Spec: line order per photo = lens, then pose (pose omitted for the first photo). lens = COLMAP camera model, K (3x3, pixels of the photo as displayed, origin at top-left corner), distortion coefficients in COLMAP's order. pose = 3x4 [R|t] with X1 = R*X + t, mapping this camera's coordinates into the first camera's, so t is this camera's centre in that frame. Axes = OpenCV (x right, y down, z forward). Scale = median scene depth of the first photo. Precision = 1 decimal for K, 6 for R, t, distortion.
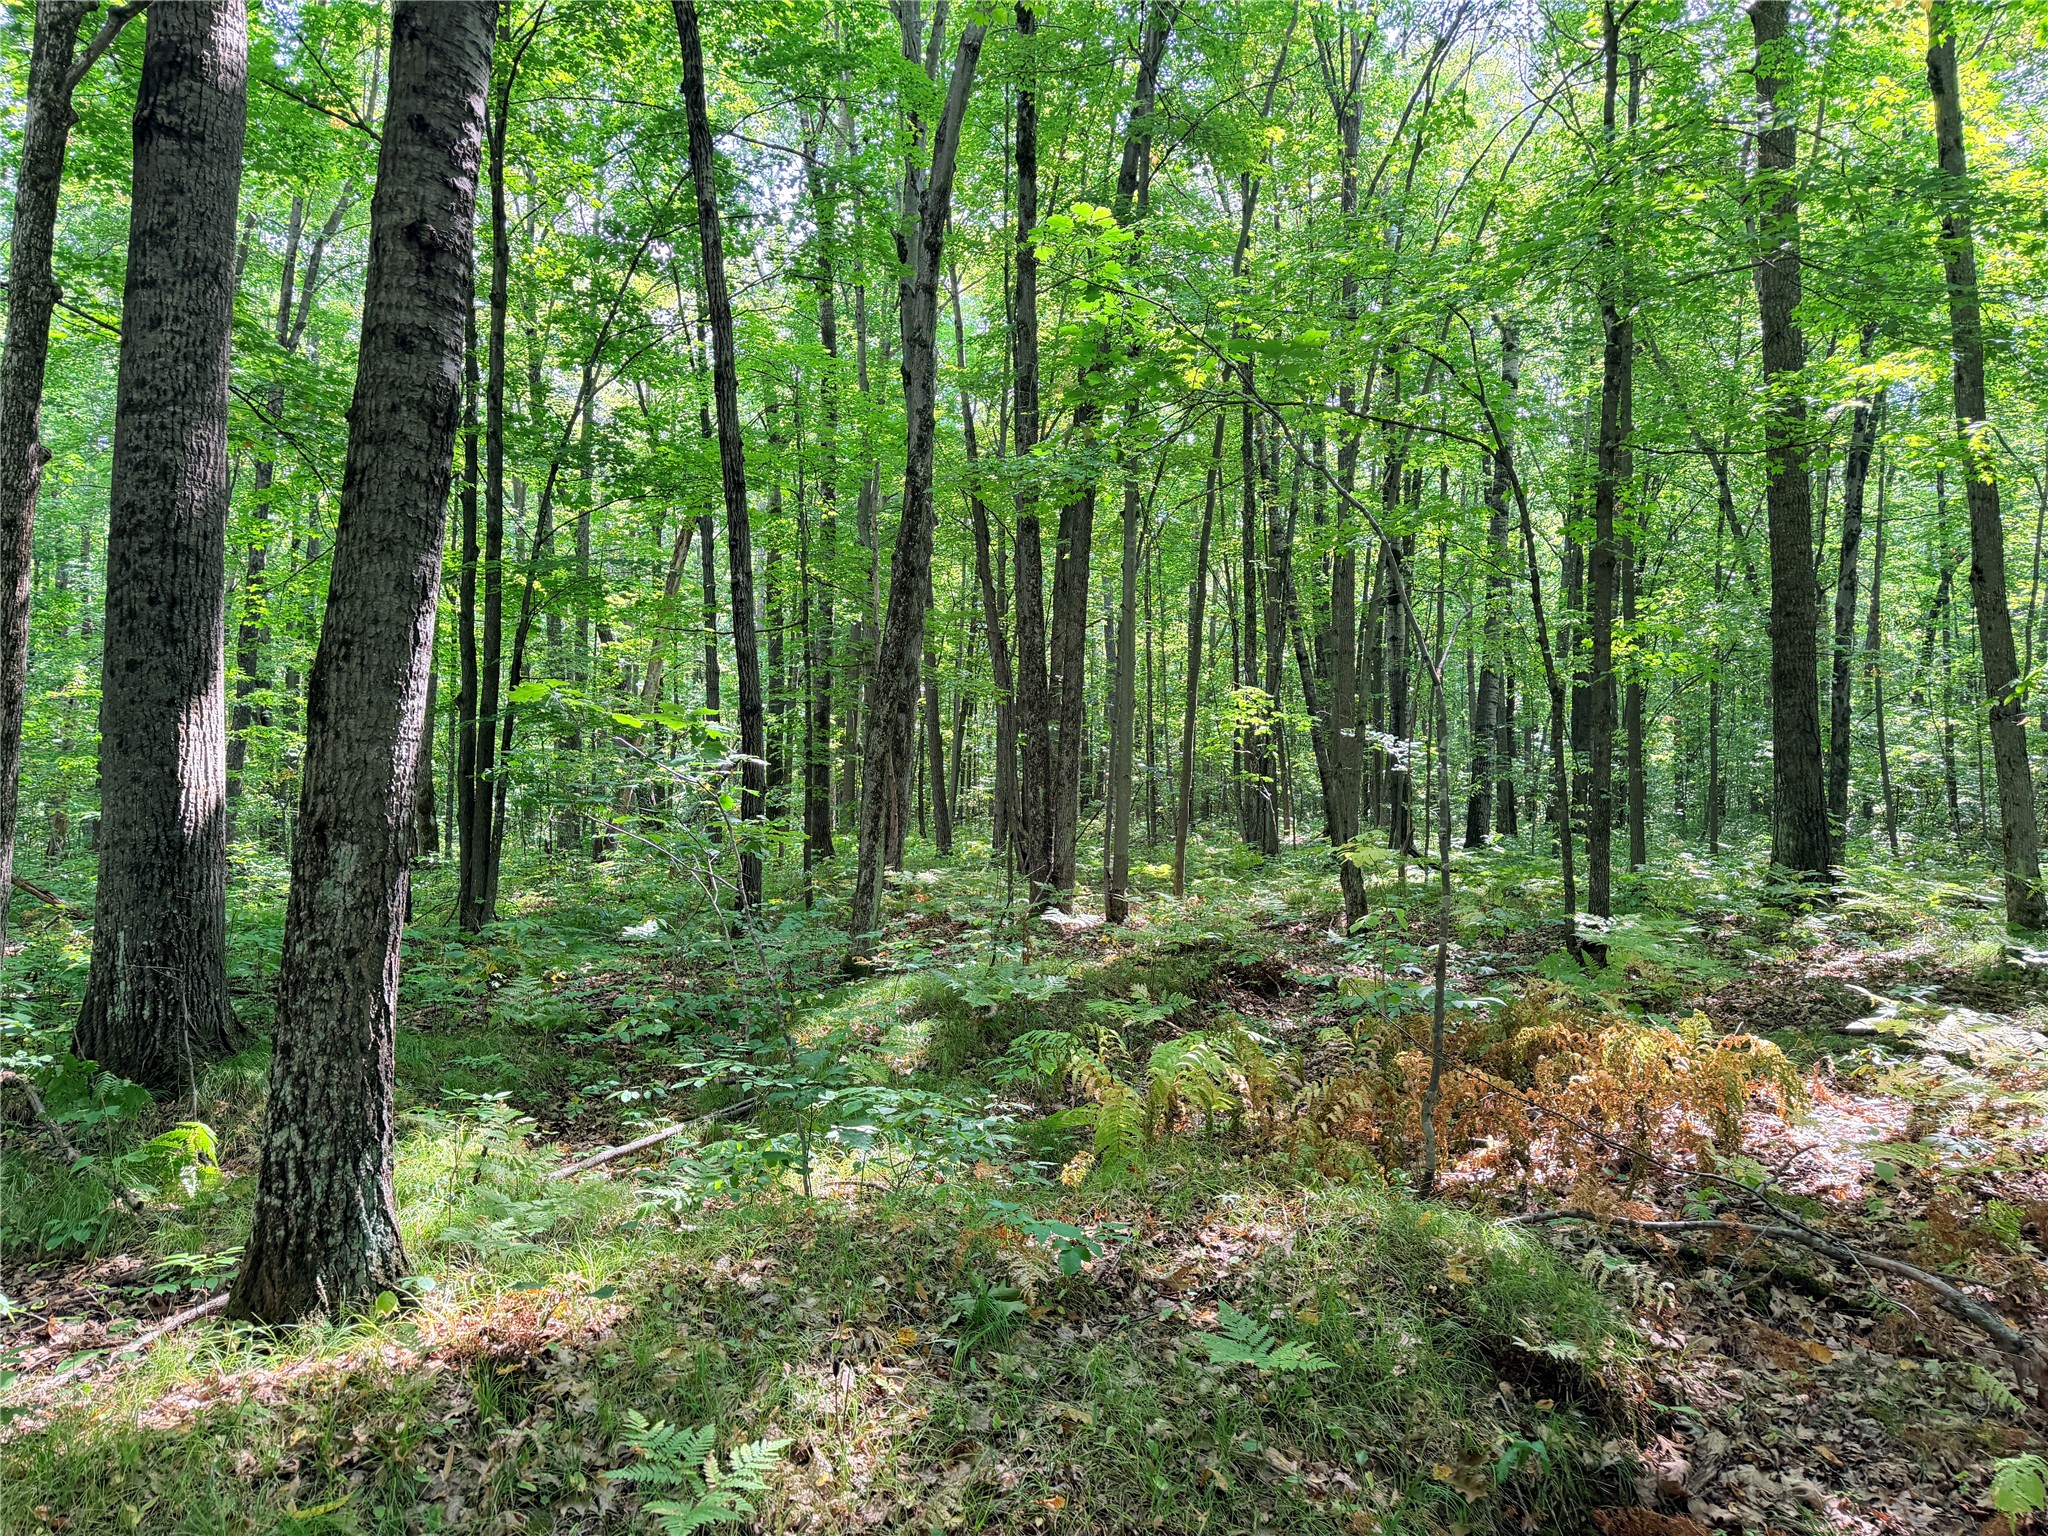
lens RADIAL K [[1431.5, 0, 1017.9], [0, 1431.5, 758.2], [0, 0, 1]] dist [0.004112, -0.012533]
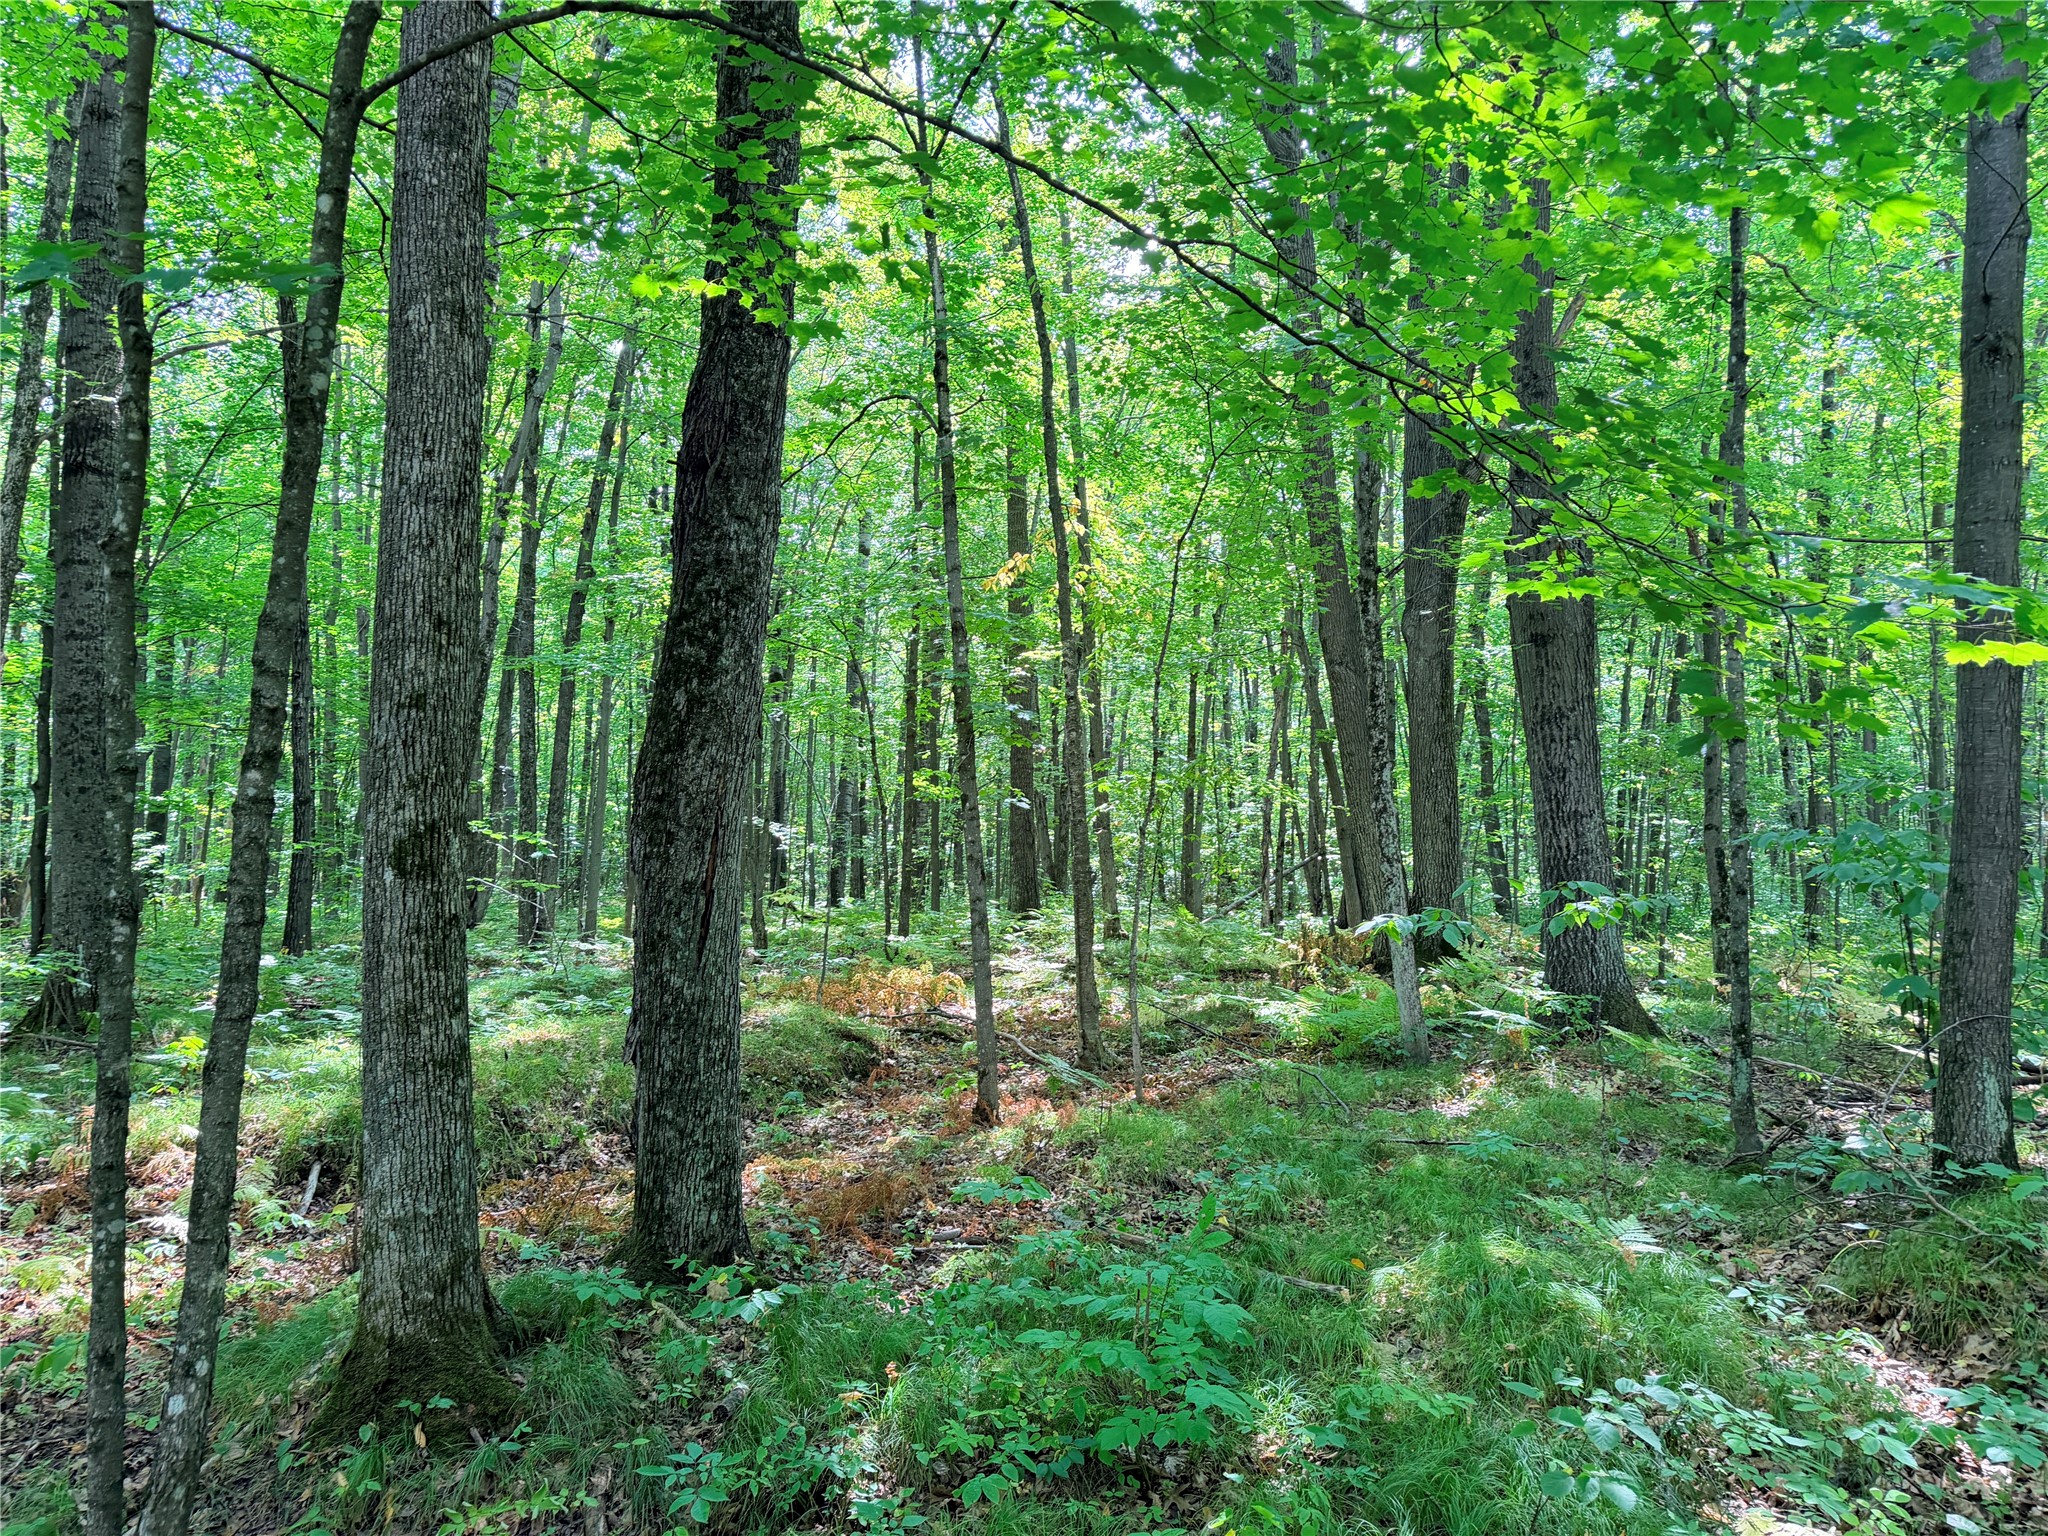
lens RADIAL K [[1431.5, 0, 1030.9], [0, 1431.5, 751.8], [0, 0, 1]] dist [0.004112, -0.012533]
pose [[0.901455, 0.040380, 0.430985, -0.076842], [-0.017757, 0.998251, -0.056388, -0.008330], [-0.432508, 0.043179, 0.900596, -0.228907]]
